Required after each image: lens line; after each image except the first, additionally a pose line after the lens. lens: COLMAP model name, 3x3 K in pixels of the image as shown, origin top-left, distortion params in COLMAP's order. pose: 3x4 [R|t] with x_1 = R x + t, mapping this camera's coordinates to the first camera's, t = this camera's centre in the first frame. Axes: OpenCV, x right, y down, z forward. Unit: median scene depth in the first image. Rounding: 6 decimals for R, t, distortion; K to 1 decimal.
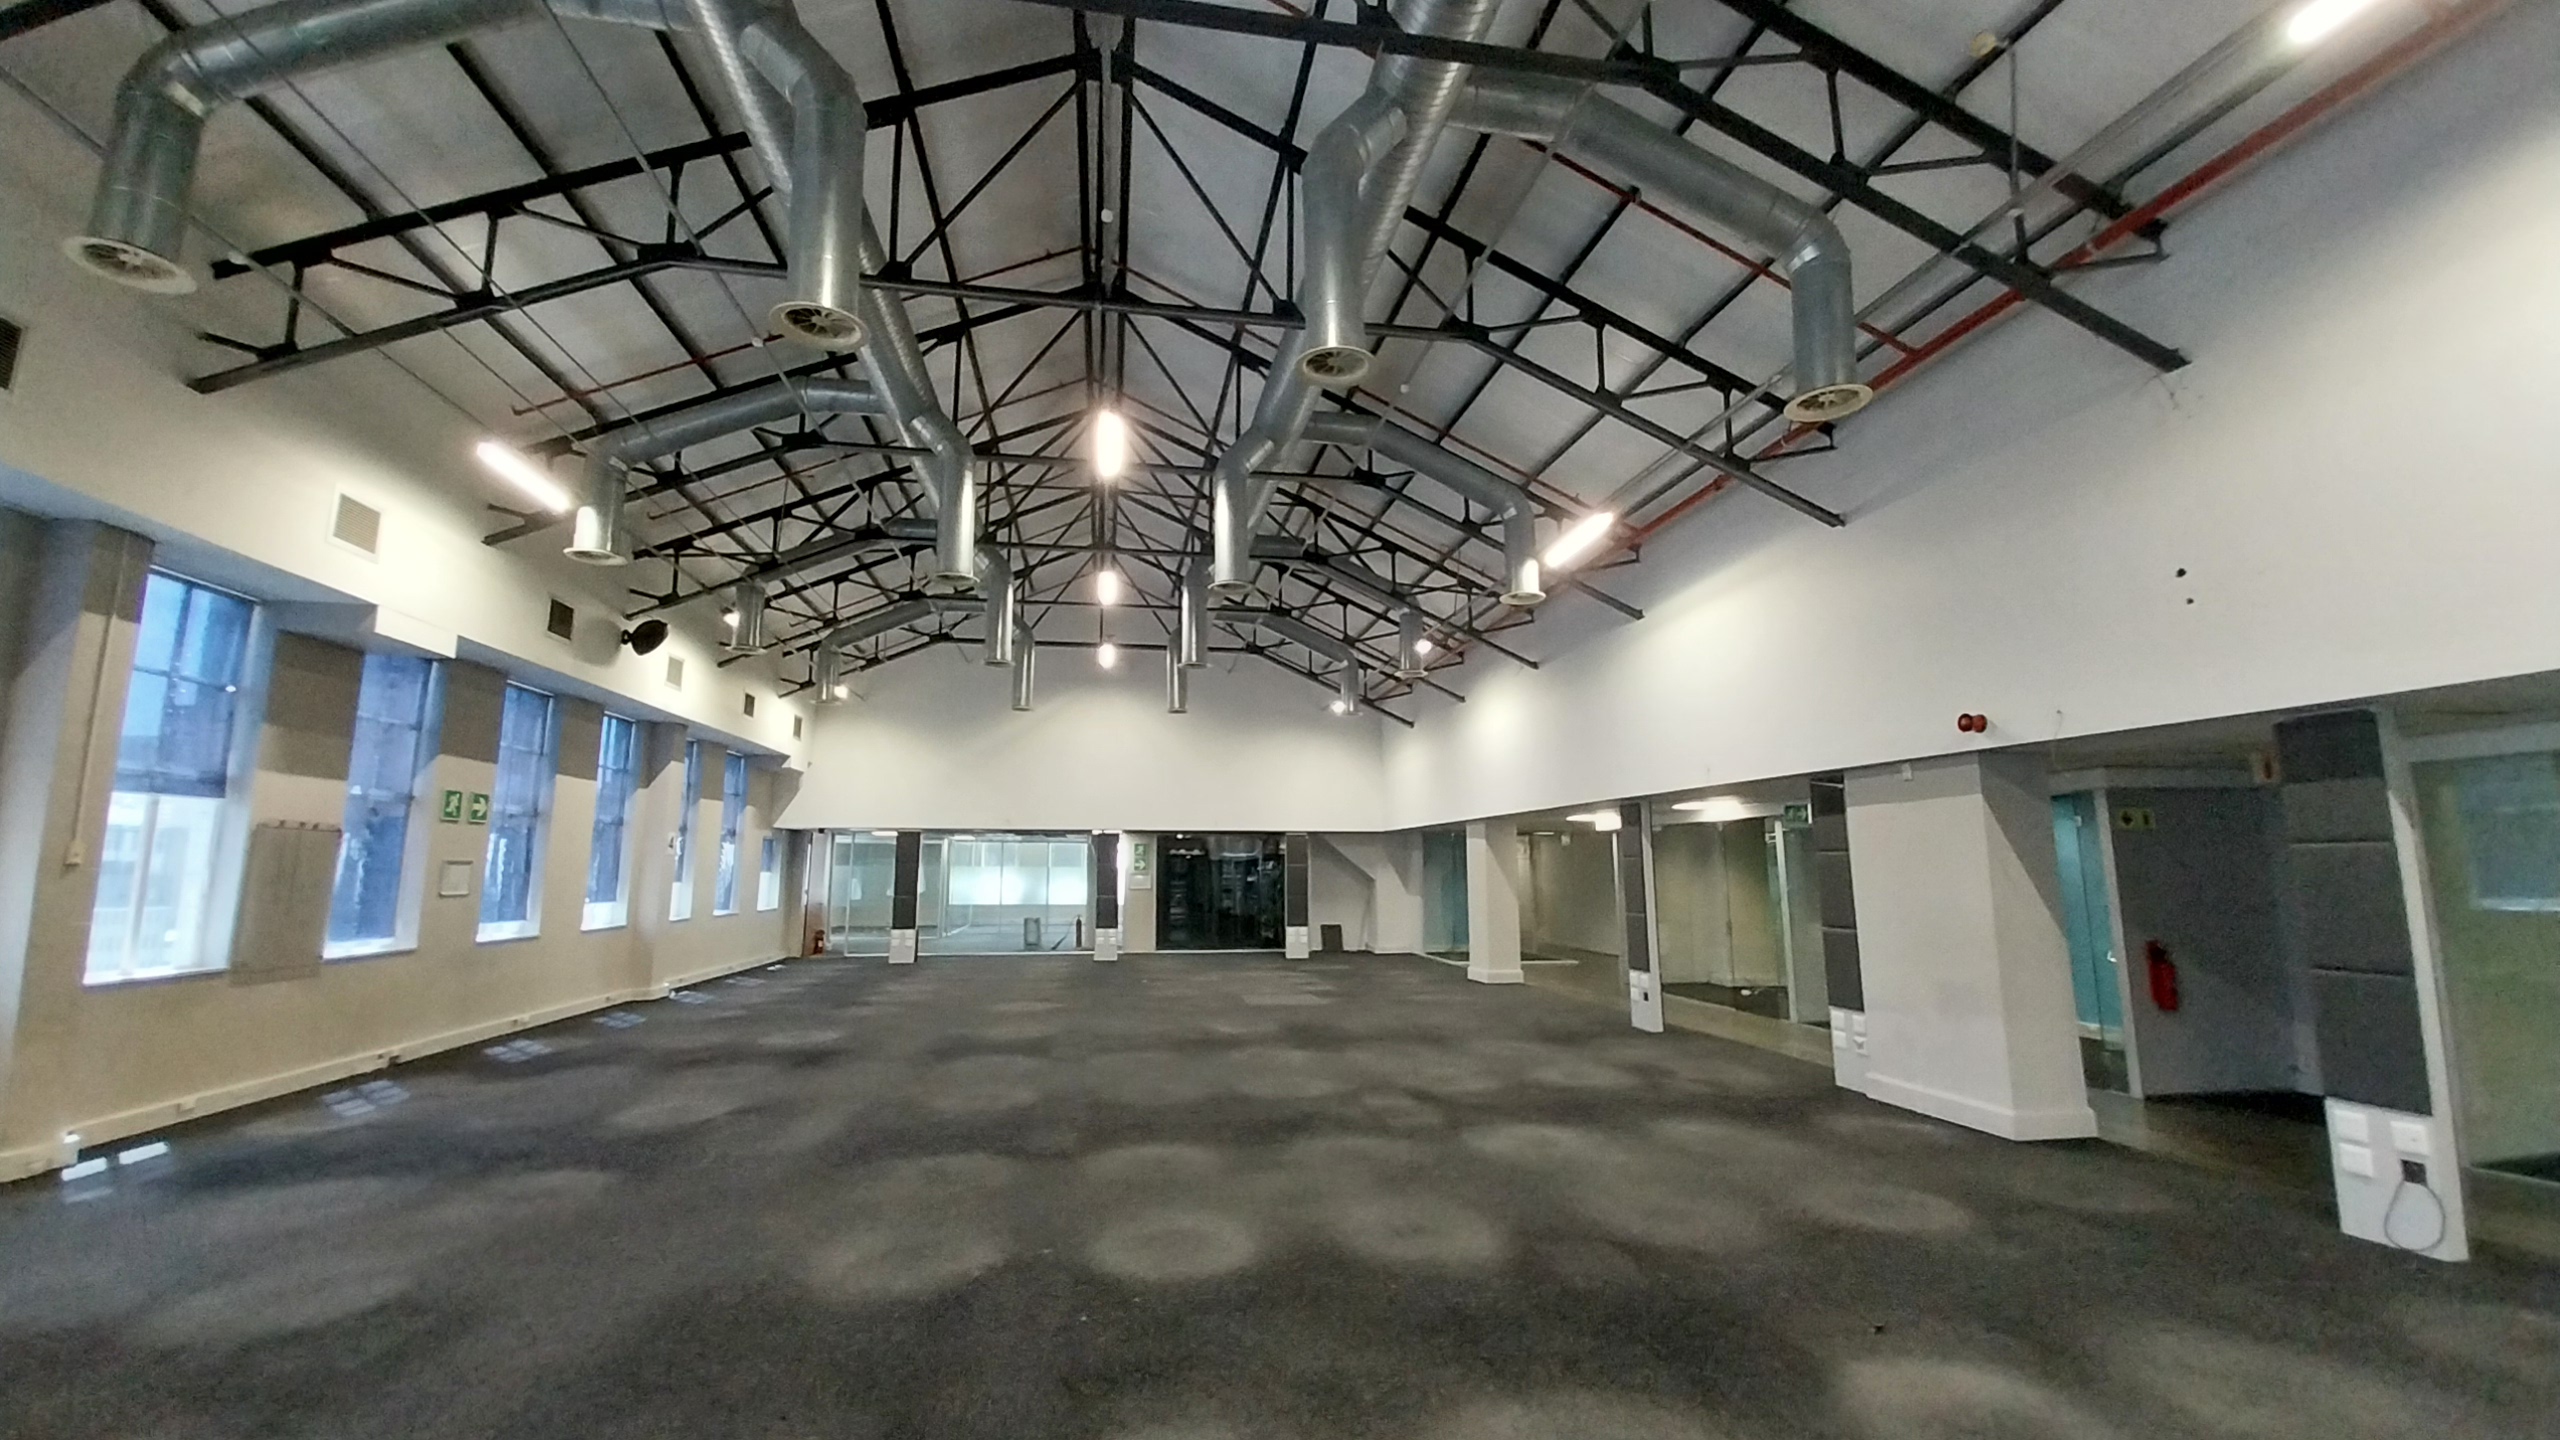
lens RADIAL K [[1000.8, 0, 1281.9], [0, 1000.8, 722.8], [0, 0, 1]] dist [0.014822, -0.014051]
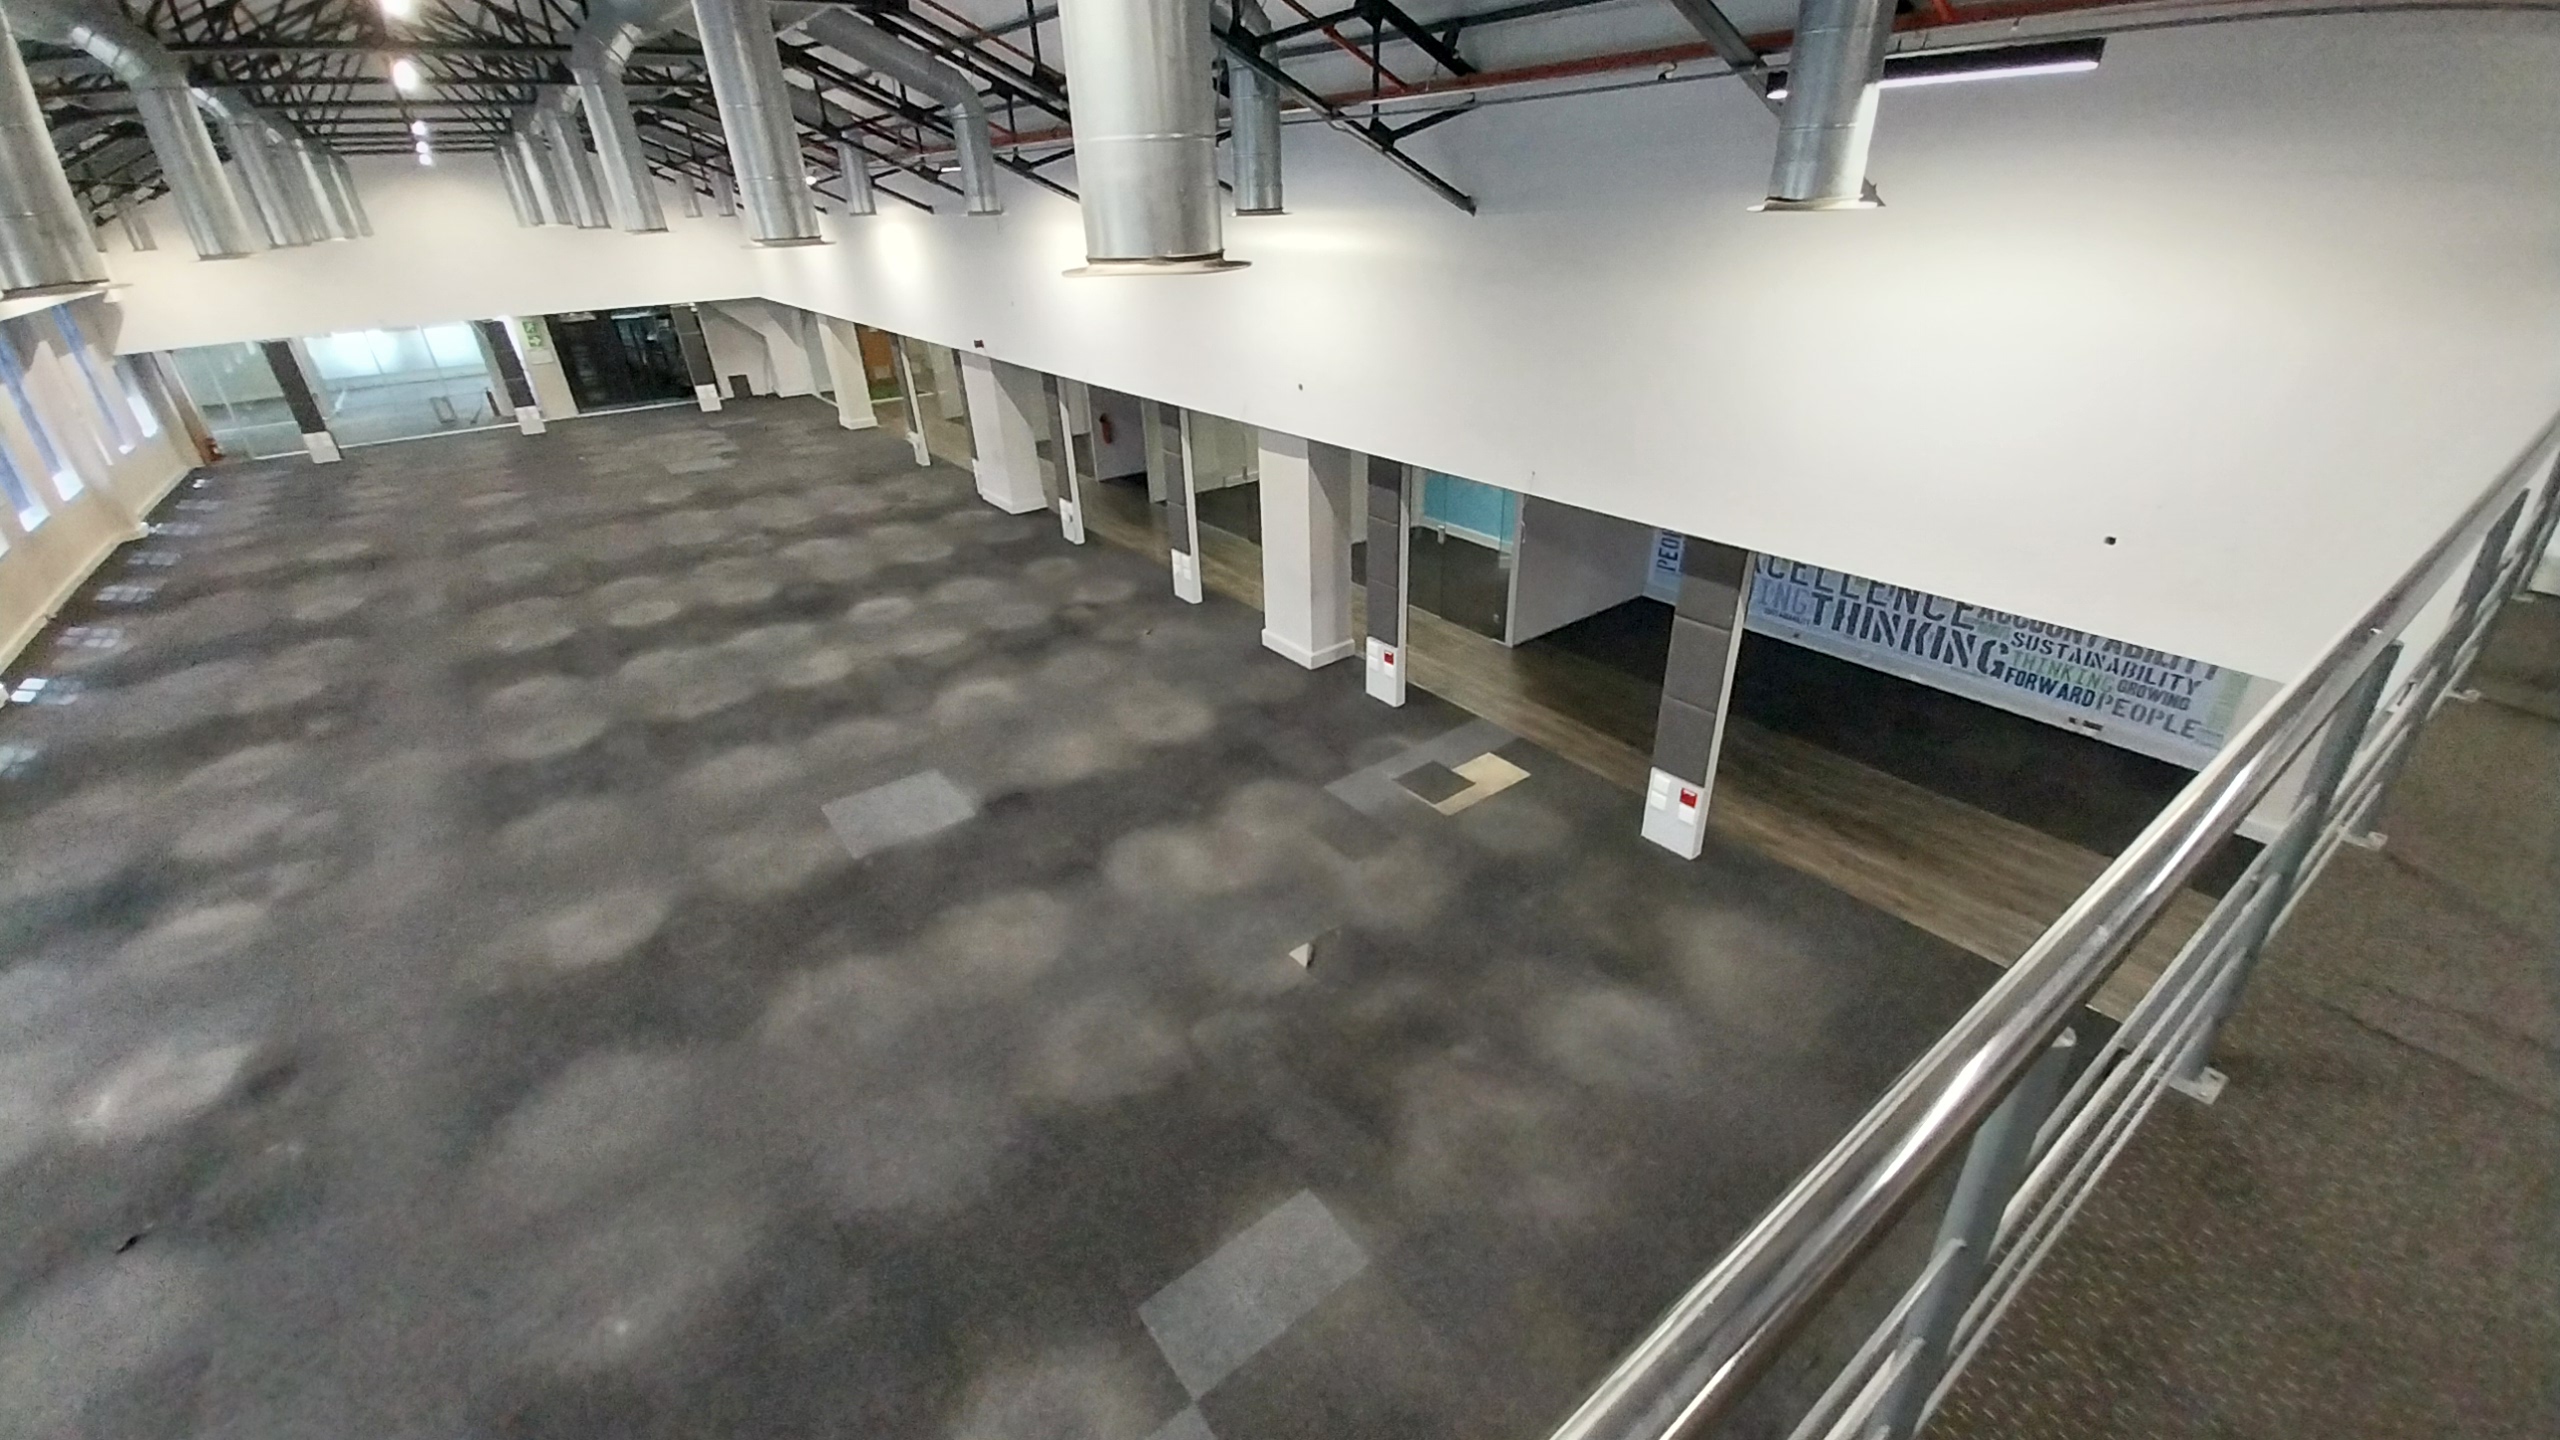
lens RADIAL K [[1000.8, 0, 1281.9], [0, 1000.8, 722.8], [0, 0, 1]] dist [0.014822, -0.014051]
pose [[0.890714, -0.242932, 0.384203, 0.089704], [-0.030641, 0.811202, 0.583962, -0.254961], [-0.453529, -0.531916, 0.715106, -0.543672]]
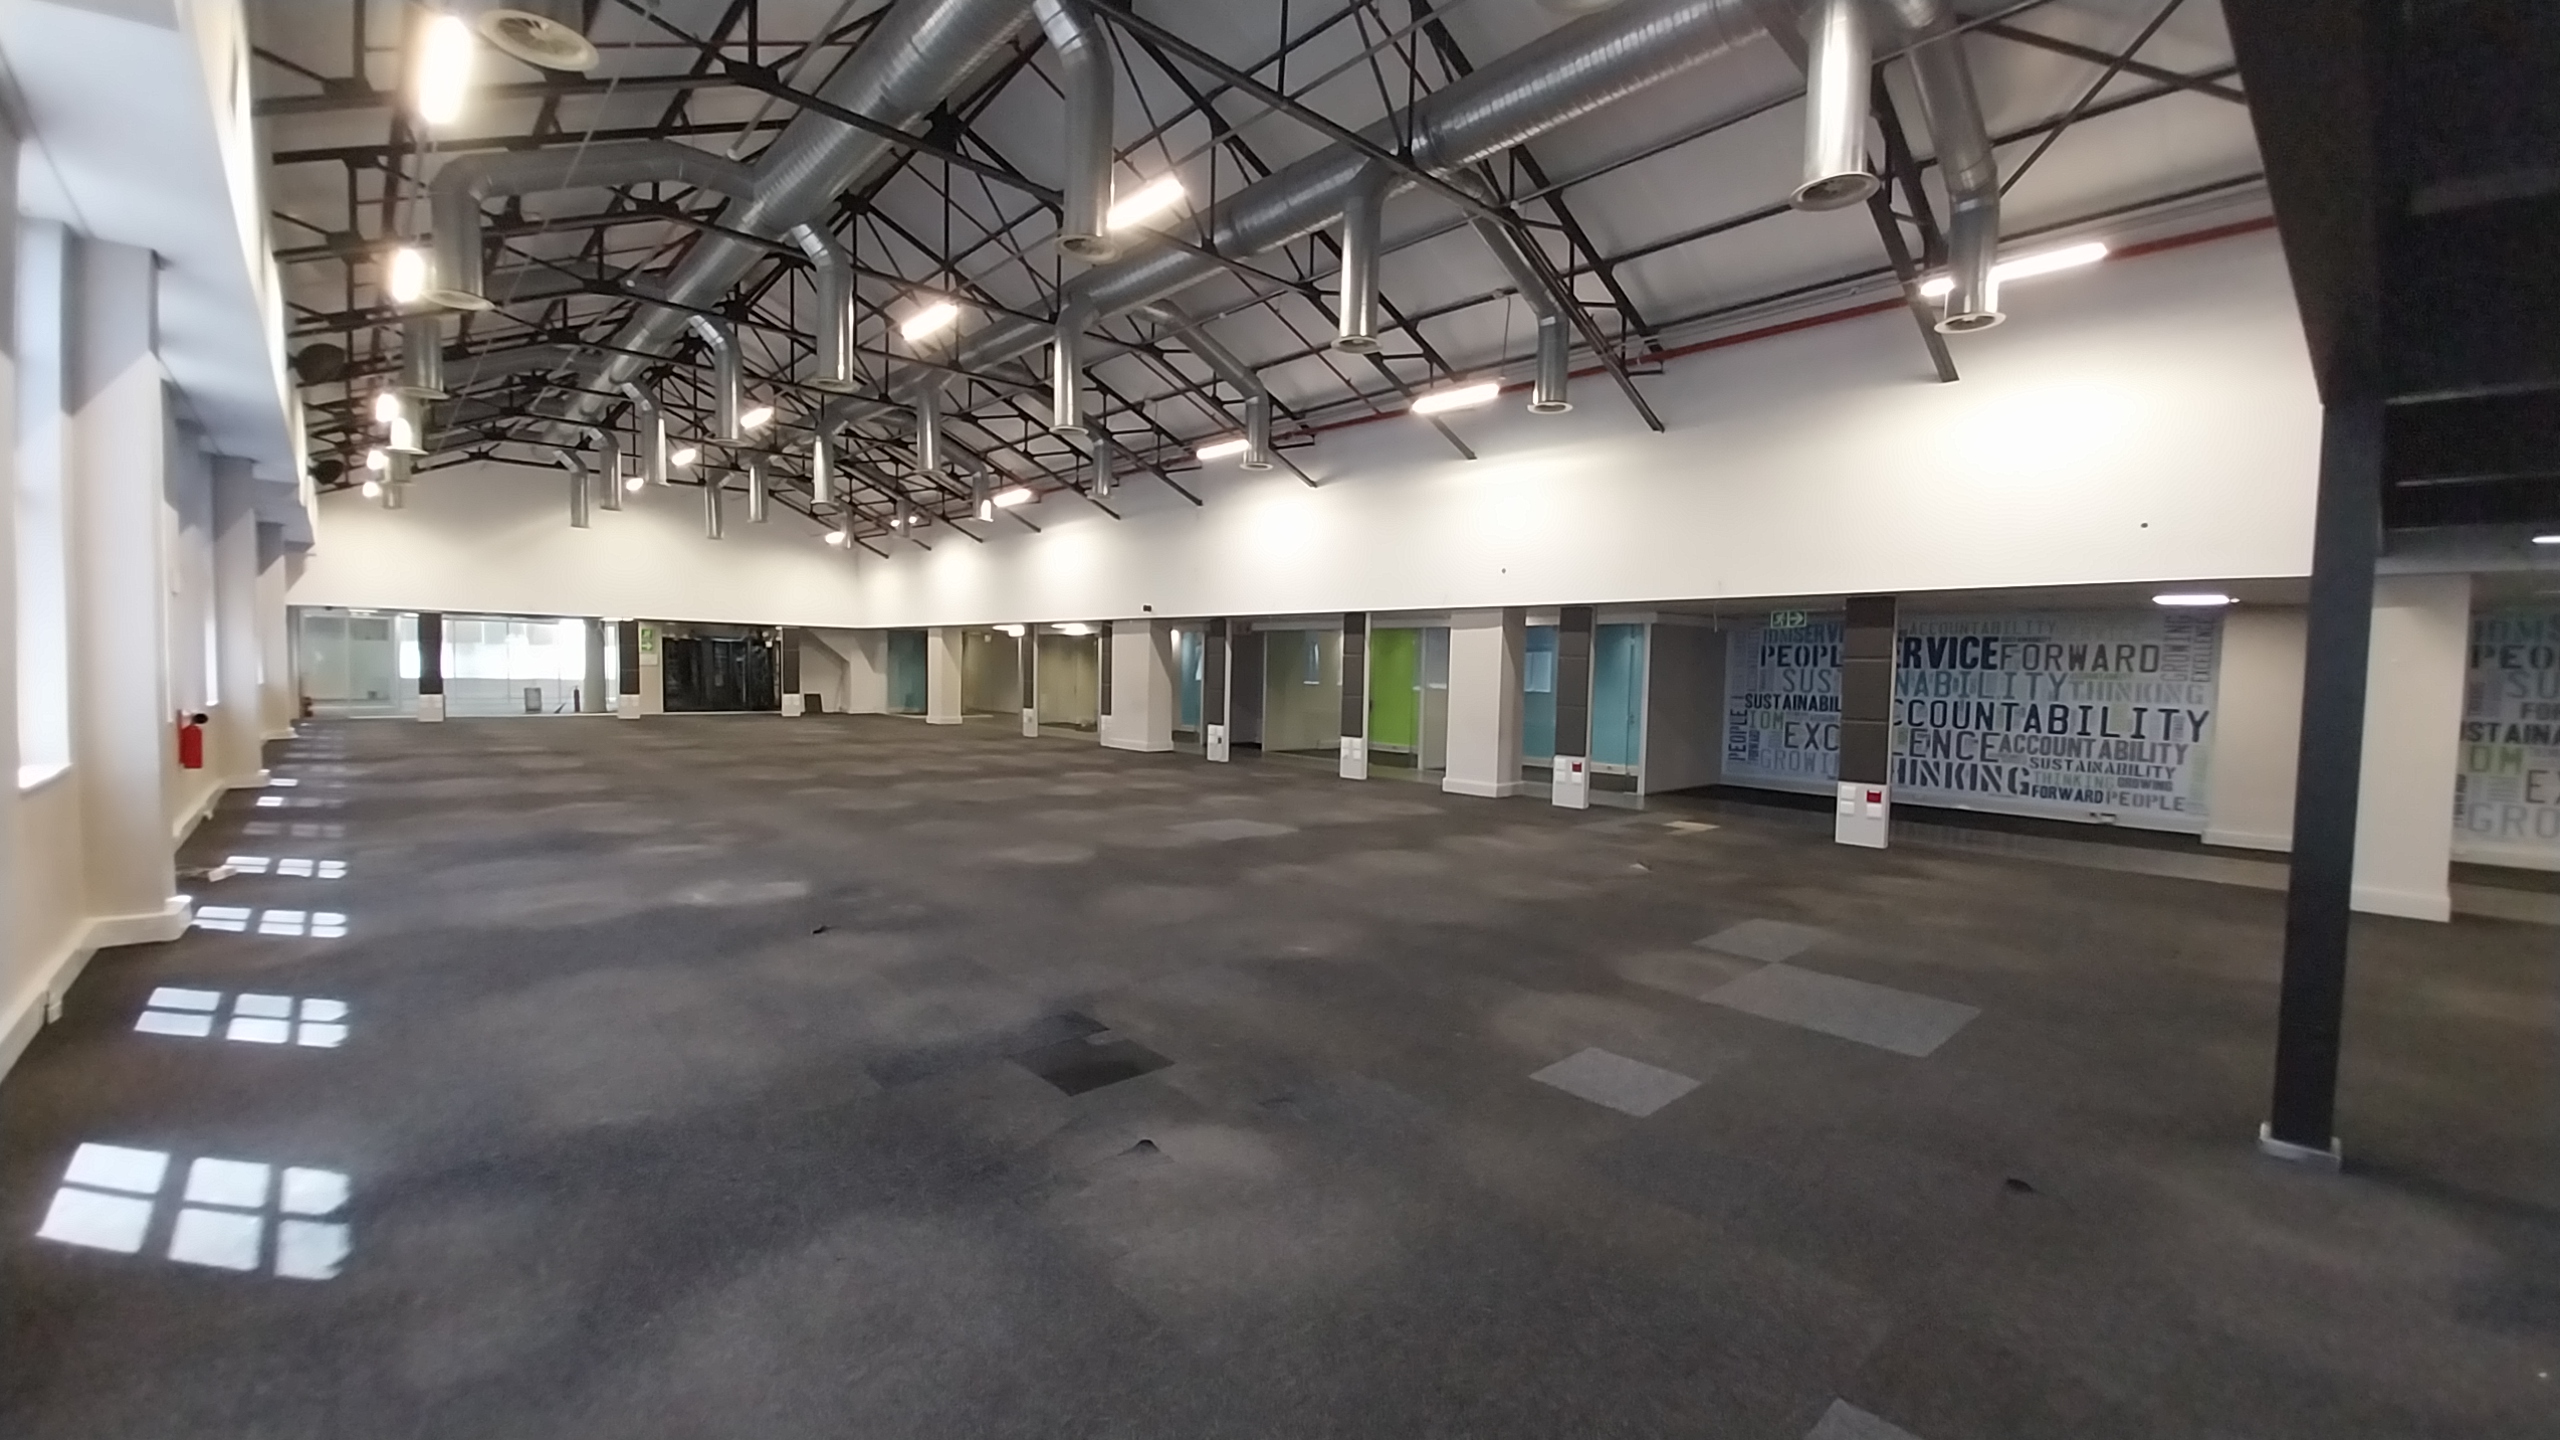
lens RADIAL K [[1000.8, 0, 1281.9], [0, 1000.8, 722.8], [0, 0, 1]] dist [0.014822, -0.014051]
pose [[0.839808, -0.010137, 0.542788, -0.204974], [-0.101833, 0.979137, 0.175843, -0.086289], [-0.533247, -0.202948, 0.821255, -0.618438]]
